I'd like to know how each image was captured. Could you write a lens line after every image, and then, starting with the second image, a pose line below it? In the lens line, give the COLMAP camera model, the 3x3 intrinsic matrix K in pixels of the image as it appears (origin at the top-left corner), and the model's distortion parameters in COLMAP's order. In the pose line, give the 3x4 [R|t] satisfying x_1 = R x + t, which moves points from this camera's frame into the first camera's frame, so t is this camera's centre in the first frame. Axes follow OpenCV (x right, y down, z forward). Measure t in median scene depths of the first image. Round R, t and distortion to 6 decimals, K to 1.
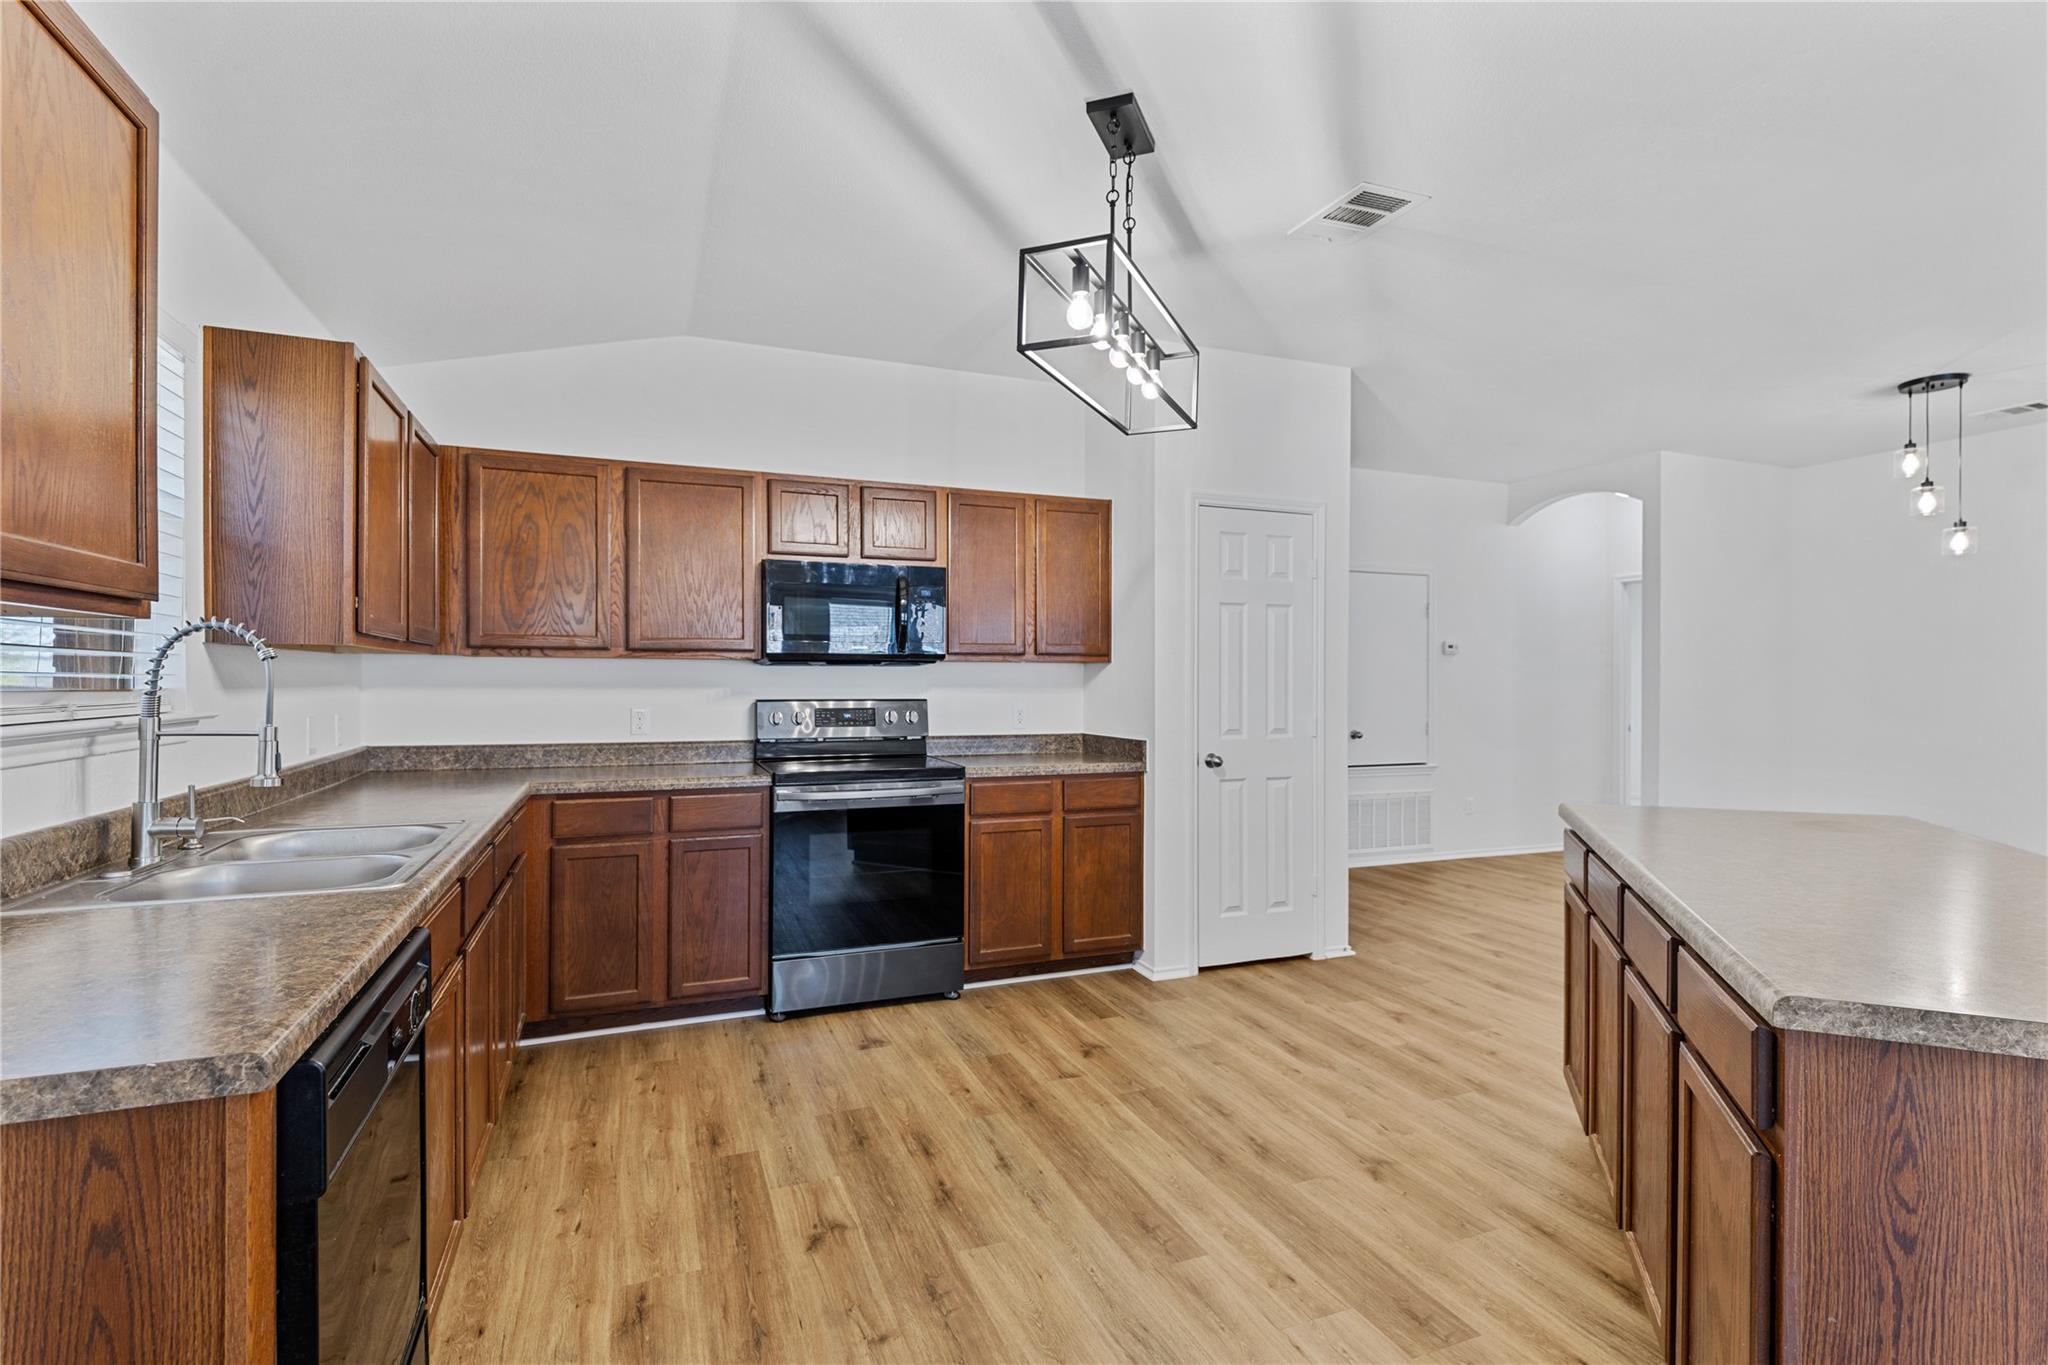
lens RADIAL K [[950.3, 0, 1005.6], [0, 950.3, 676.5], [0, 0, 1]] dist [-0.001755, -0.001488]
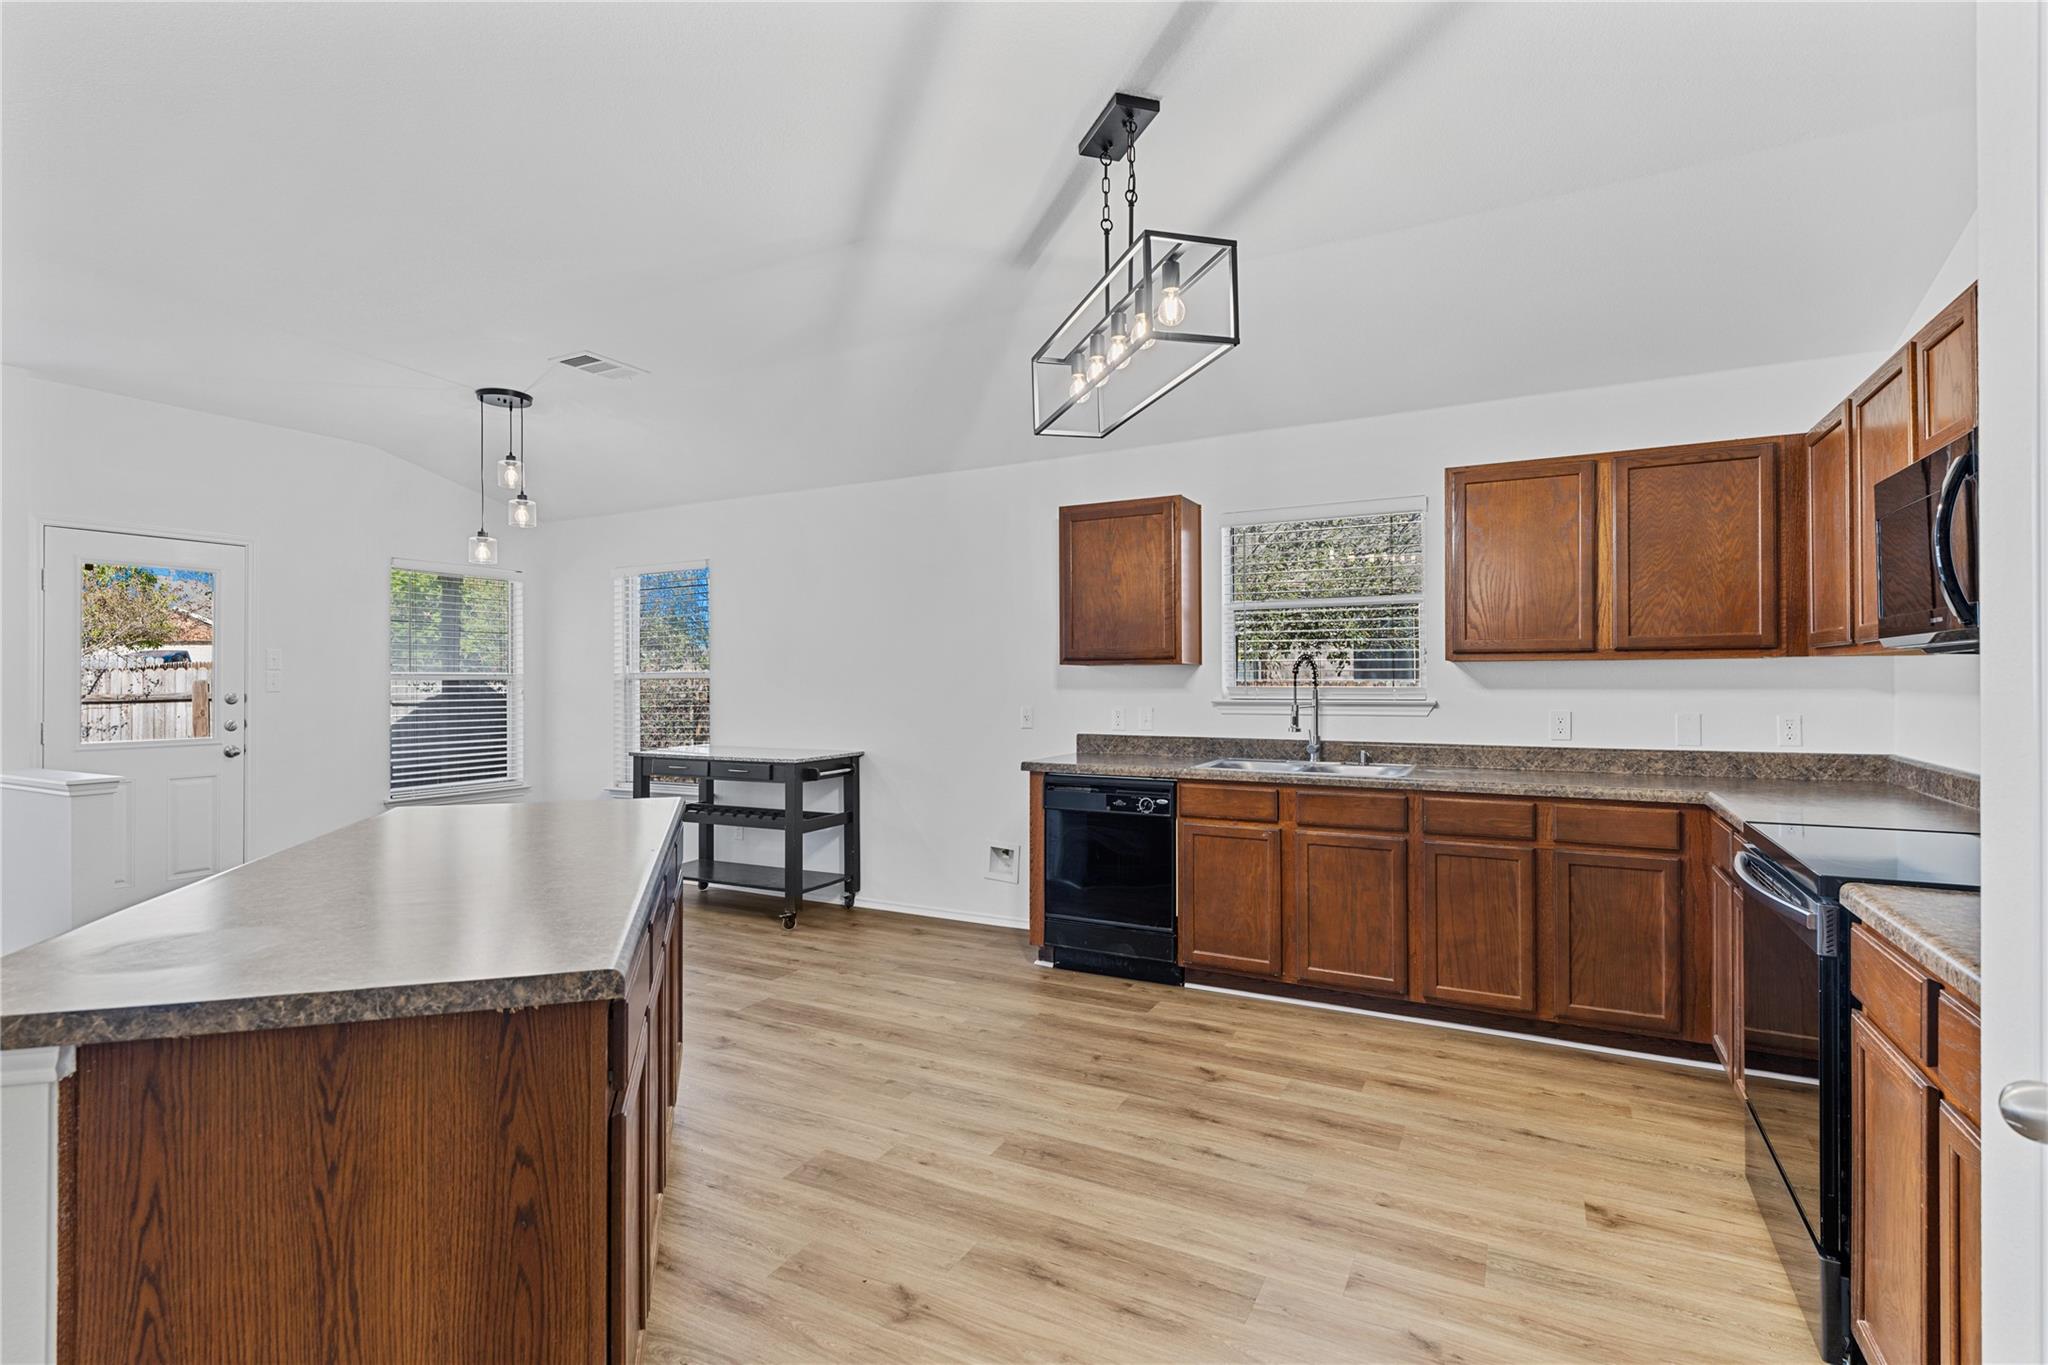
lens RADIAL K [[950.3, 0, 1025.6], [0, 950.3, 674.0], [0, 0, 1]] dist [-0.001755, -0.001488]
pose [[-0.752941, -0.003126, -0.658081, 0.619057], [0.001317, 0.999980, -0.006257, -0.001862], [0.658087, -0.005578, -0.752921, 1.228777]]
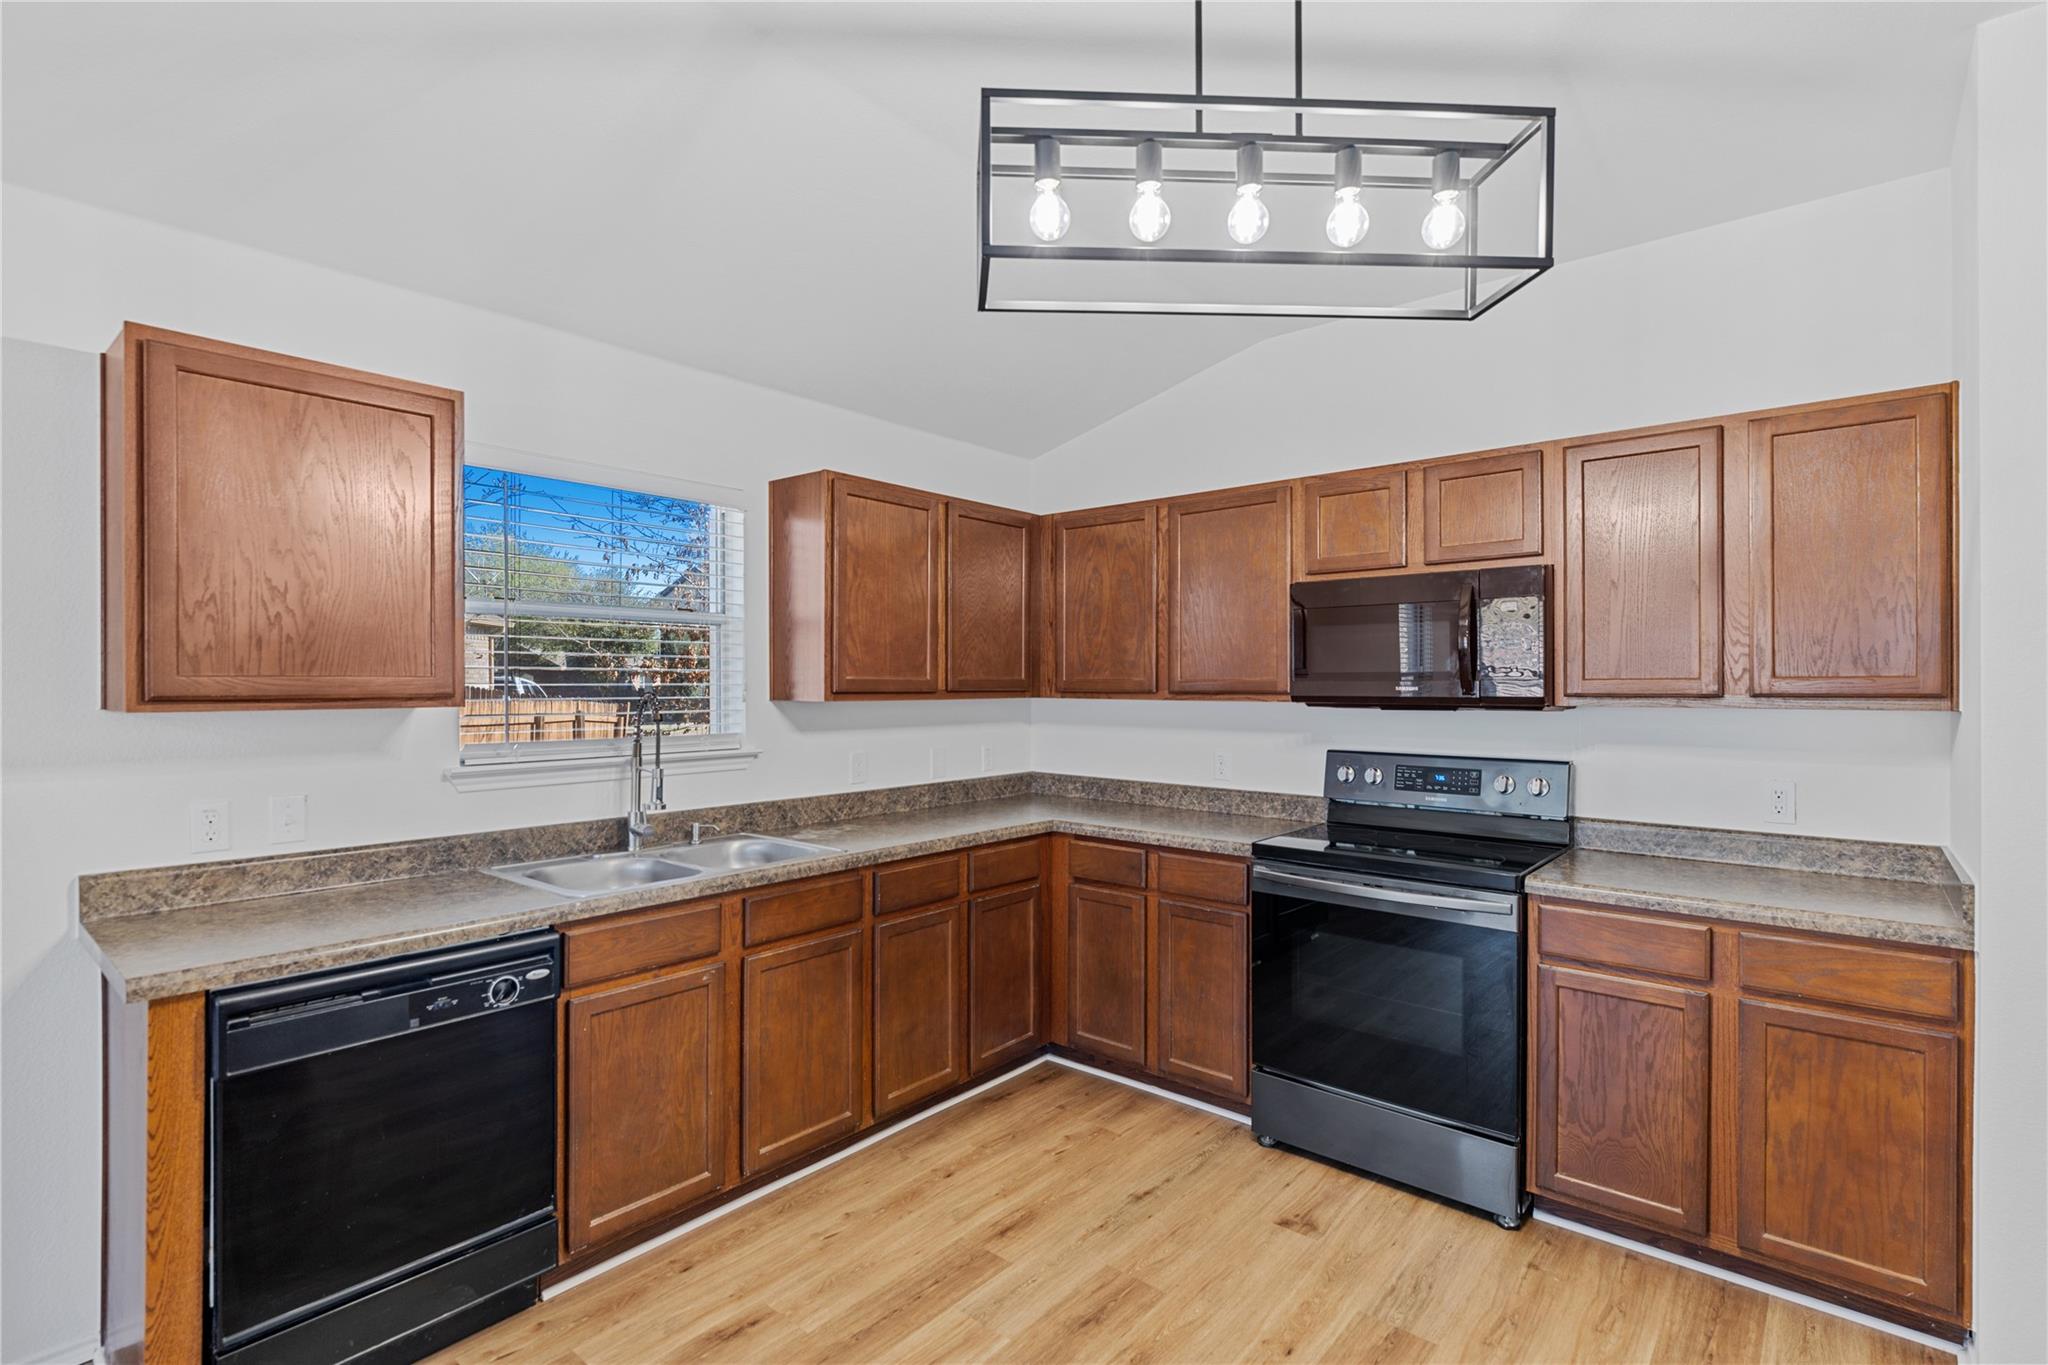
lens RADIAL K [[950.3, 0, 1006.4], [0, 950.3, 676.9], [0, 0, 1]] dist [-0.001755, -0.001488]
pose [[0.465280, -0.008679, -0.885121, 0.415129], [0.002639, 0.999961, -0.008418, -0.040086], [0.885160, 0.001581, 0.465285, 0.439072]]
